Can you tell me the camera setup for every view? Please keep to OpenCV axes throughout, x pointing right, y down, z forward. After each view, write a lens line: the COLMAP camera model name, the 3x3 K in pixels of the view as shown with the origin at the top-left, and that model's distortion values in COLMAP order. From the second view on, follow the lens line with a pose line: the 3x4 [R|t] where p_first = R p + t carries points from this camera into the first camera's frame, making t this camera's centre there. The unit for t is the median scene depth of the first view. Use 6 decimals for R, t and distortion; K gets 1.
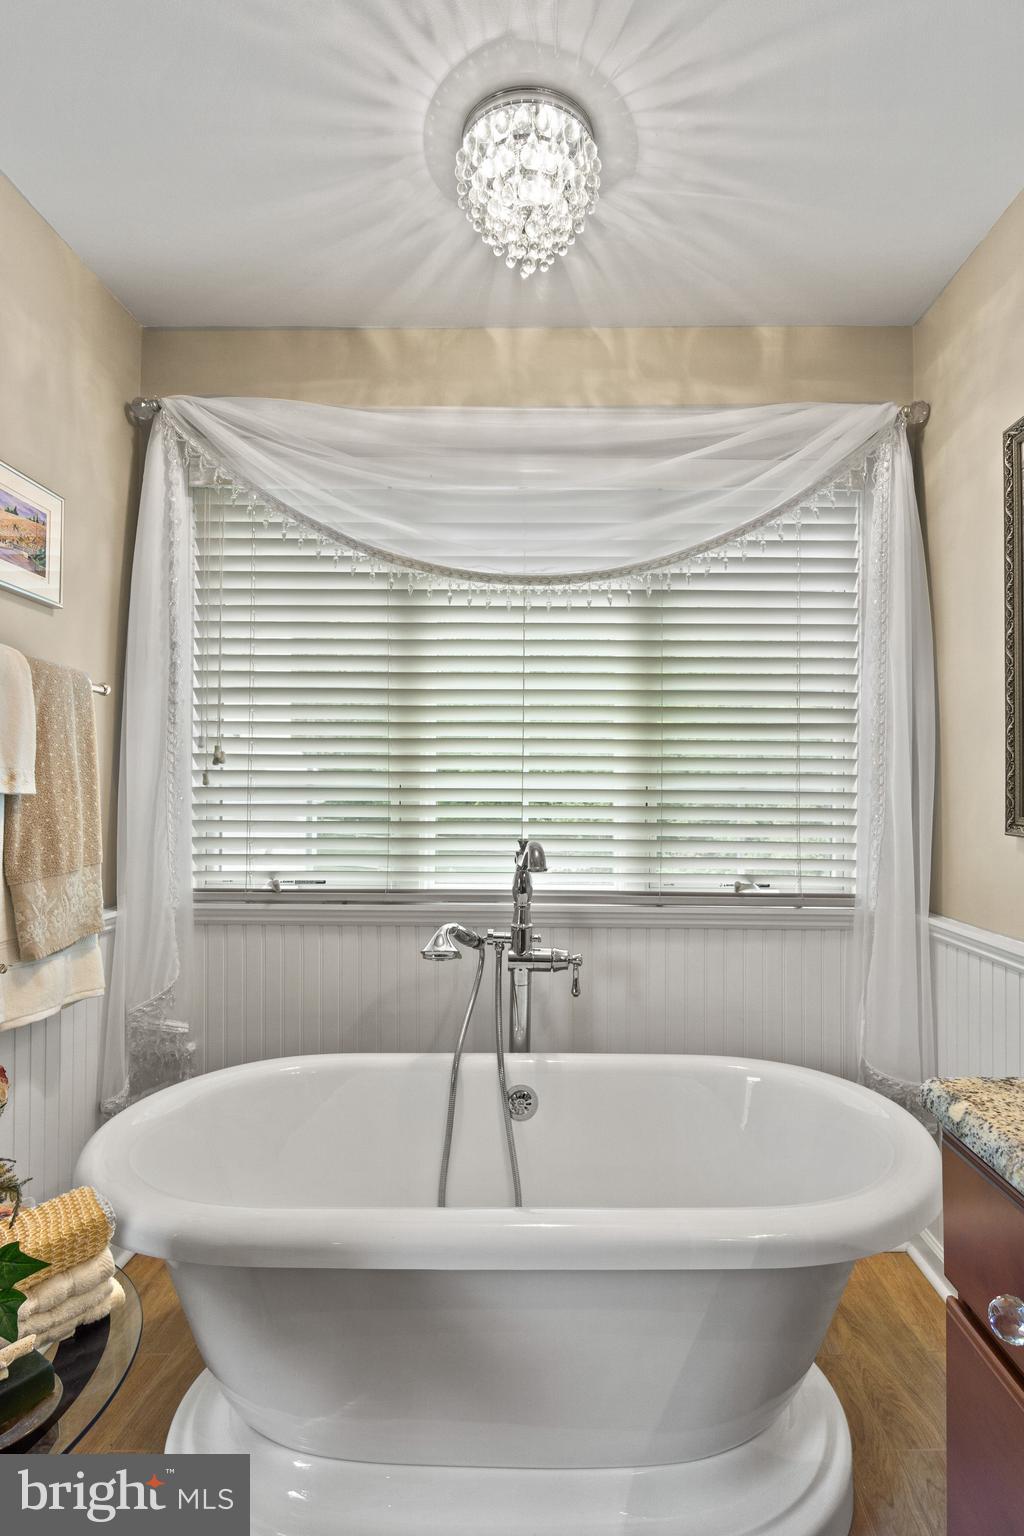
lens RADIAL K [[789.7, 0, 583.2], [0, 789.7, 776.0], [0, 0, 1]] dist [-0.001577, -0.000005]
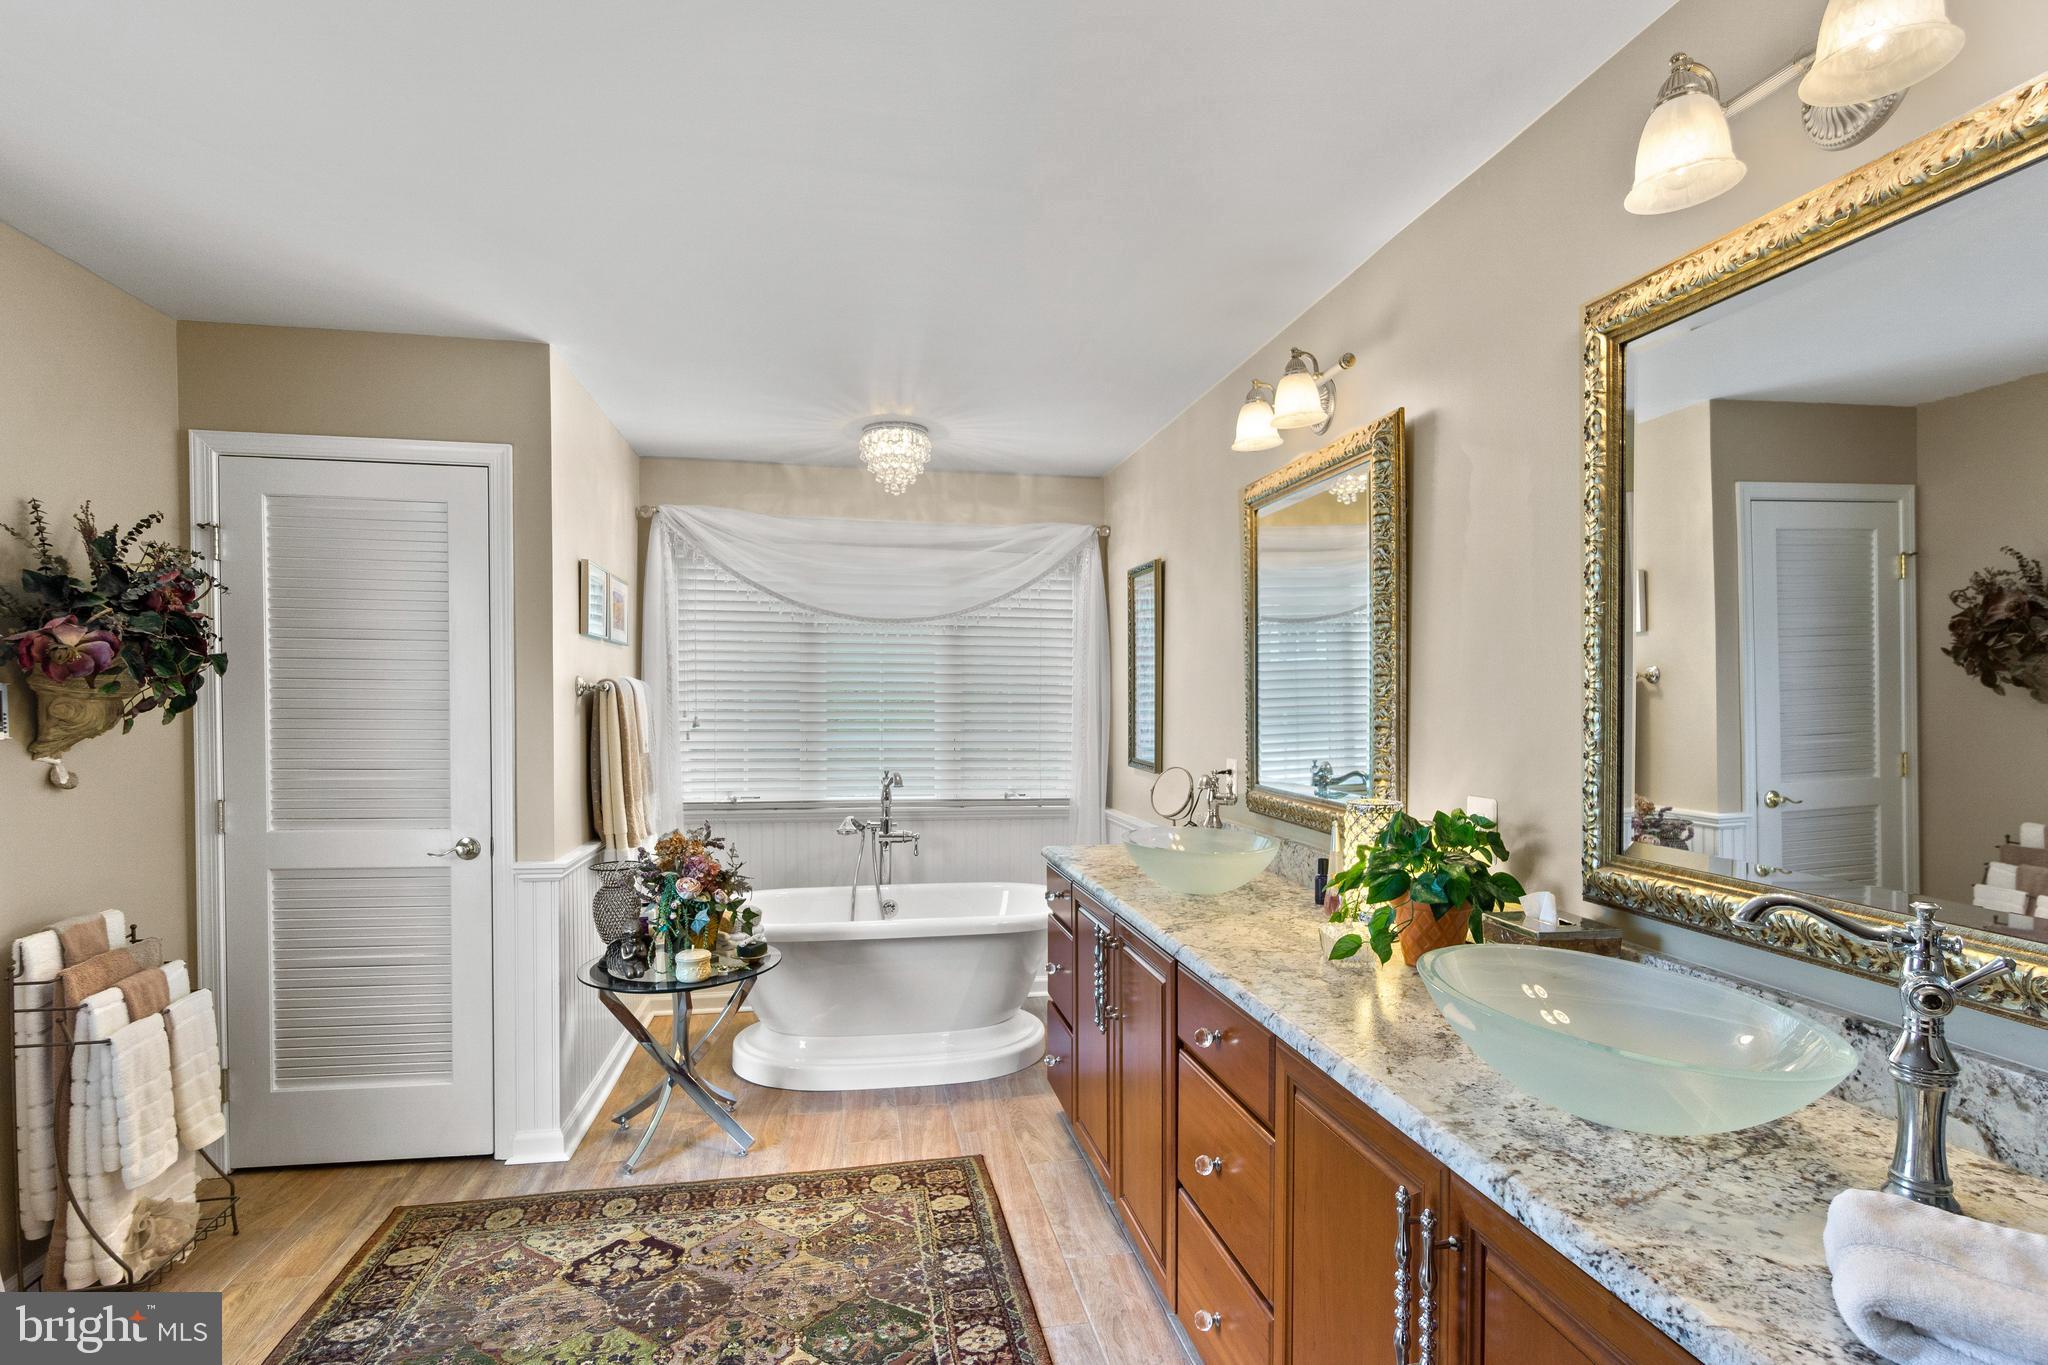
lens RADIAL K [[1013.9, 0, 1030.8], [0, 1013.9, 733.6], [0, 0, 1]] dist [0.000071, -0.000073]
pose [[0.987777, -0.007775, 0.155678, -0.103548], [0.000229, 0.998827, 0.048429, -0.109140], [-0.155872, -0.047801, 0.986620, -1.251992]]
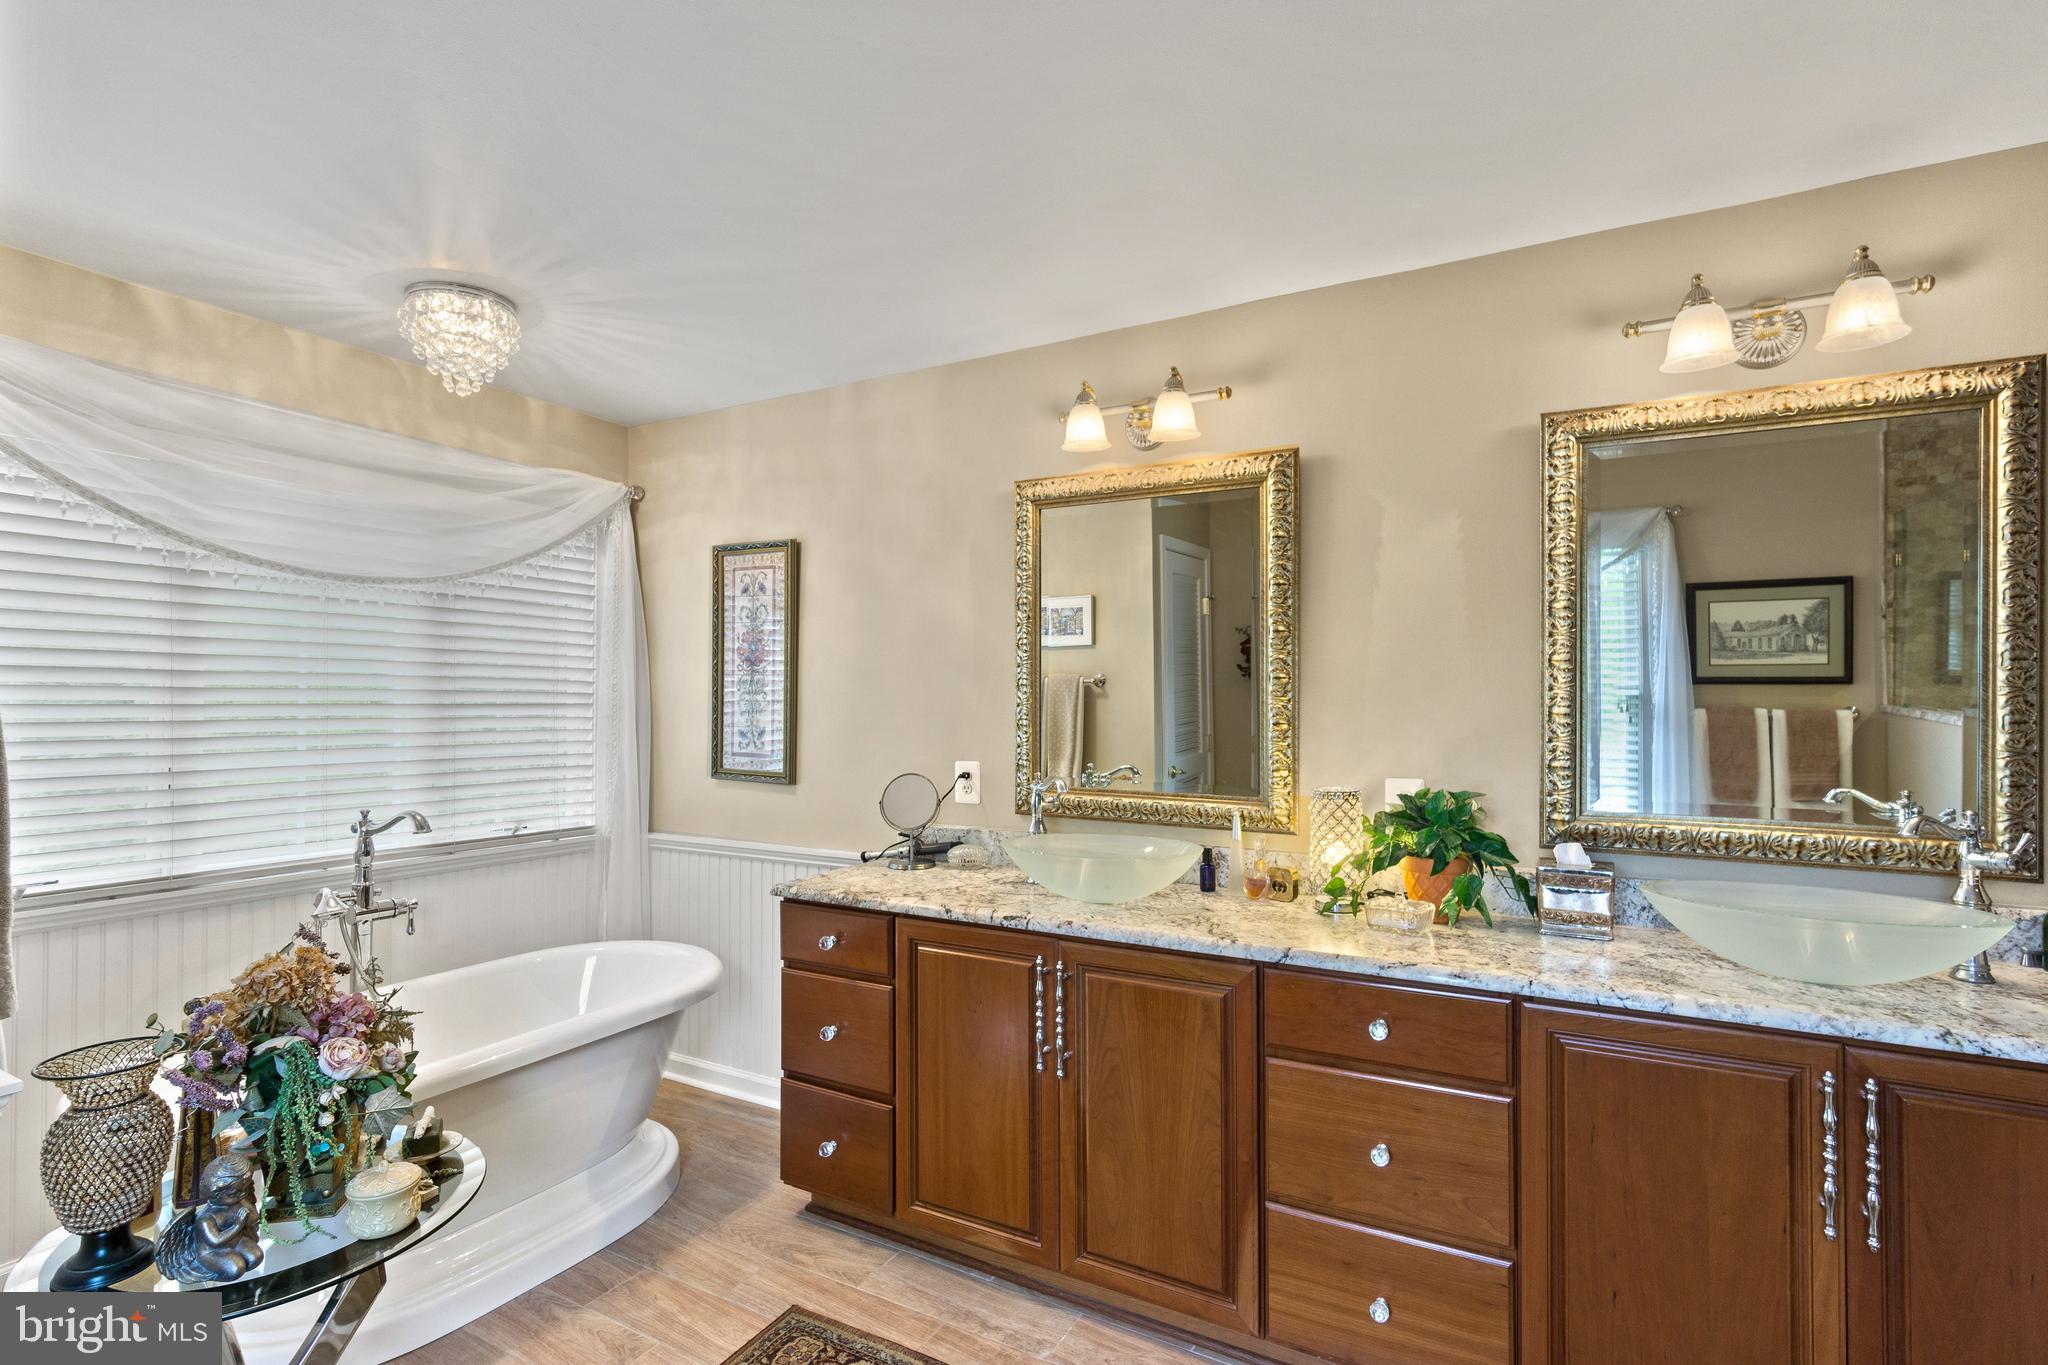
lens RADIAL K [[985.1, 0, 1010.5], [0, 985.1, 693.1], [0, 0, 1]] dist [-0.003352, -0.000429]
pose [[0.504653, -0.000949, 0.863322, -0.792345], [-0.010282, 0.999922, 0.007109, -0.105428], [-0.863261, -0.012464, 0.504604, -0.520546]]
